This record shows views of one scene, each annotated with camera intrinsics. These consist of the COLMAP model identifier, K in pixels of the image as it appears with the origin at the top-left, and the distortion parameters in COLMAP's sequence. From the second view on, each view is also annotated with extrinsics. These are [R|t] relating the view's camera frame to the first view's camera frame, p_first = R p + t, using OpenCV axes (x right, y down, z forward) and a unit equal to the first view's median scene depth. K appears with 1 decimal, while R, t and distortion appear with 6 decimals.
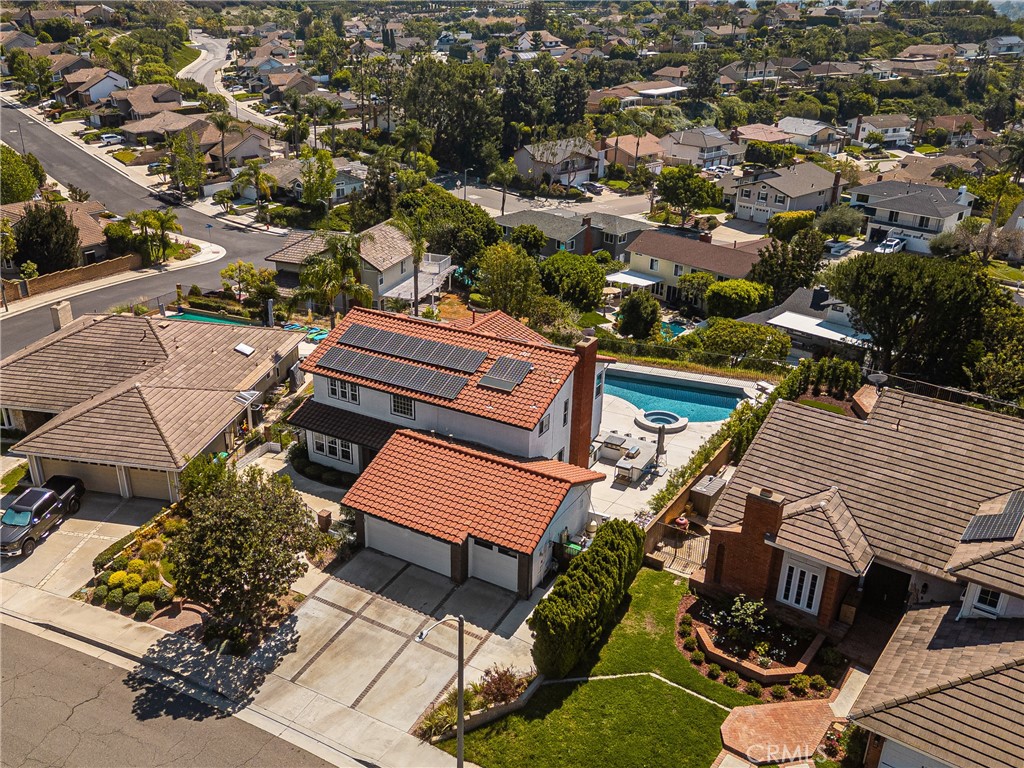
lens RADIAL K [[866.0, 0, 512.0], [0, 866.0, 384.0], [0, 0, 1]] dist [0.051491, -0.011685]
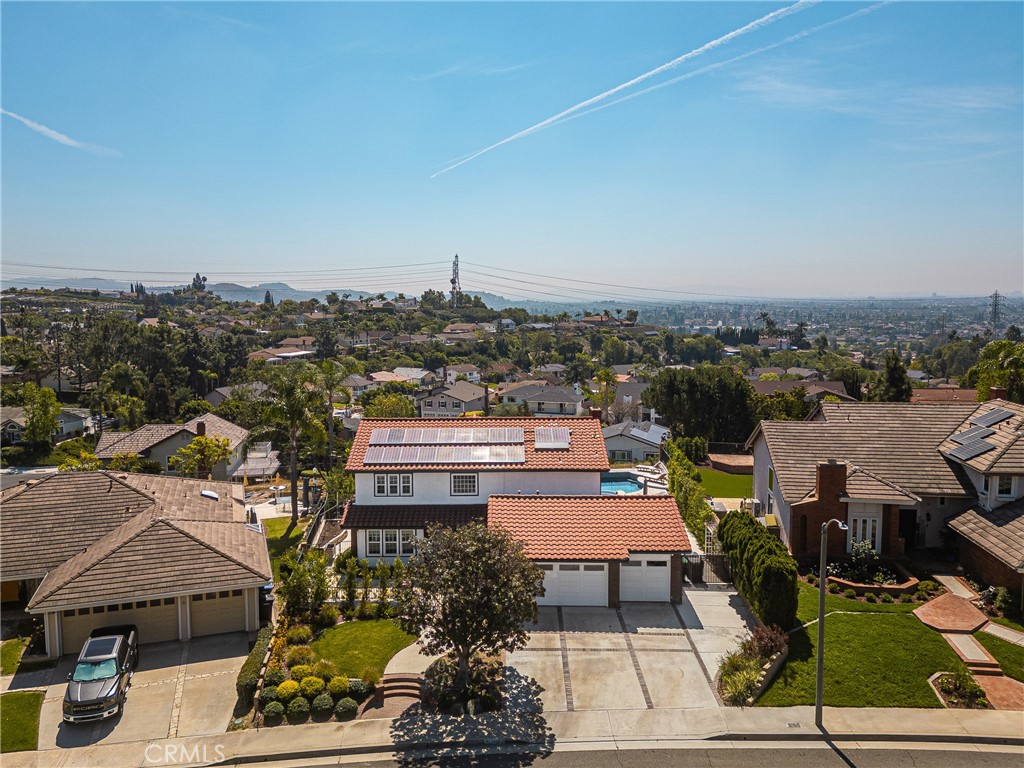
lens RADIAL K [[736.8, 0, 512.0], [0, 736.8, 384.0], [0, 0, 1]] dist [0.037306, -0.002136]
pose [[0.874861, -0.074725, 0.478575, -0.431779], [0.213582, 0.946302, -0.242682, 0.121294], [-0.434742, 0.314528, 0.843843, 0.154038]]
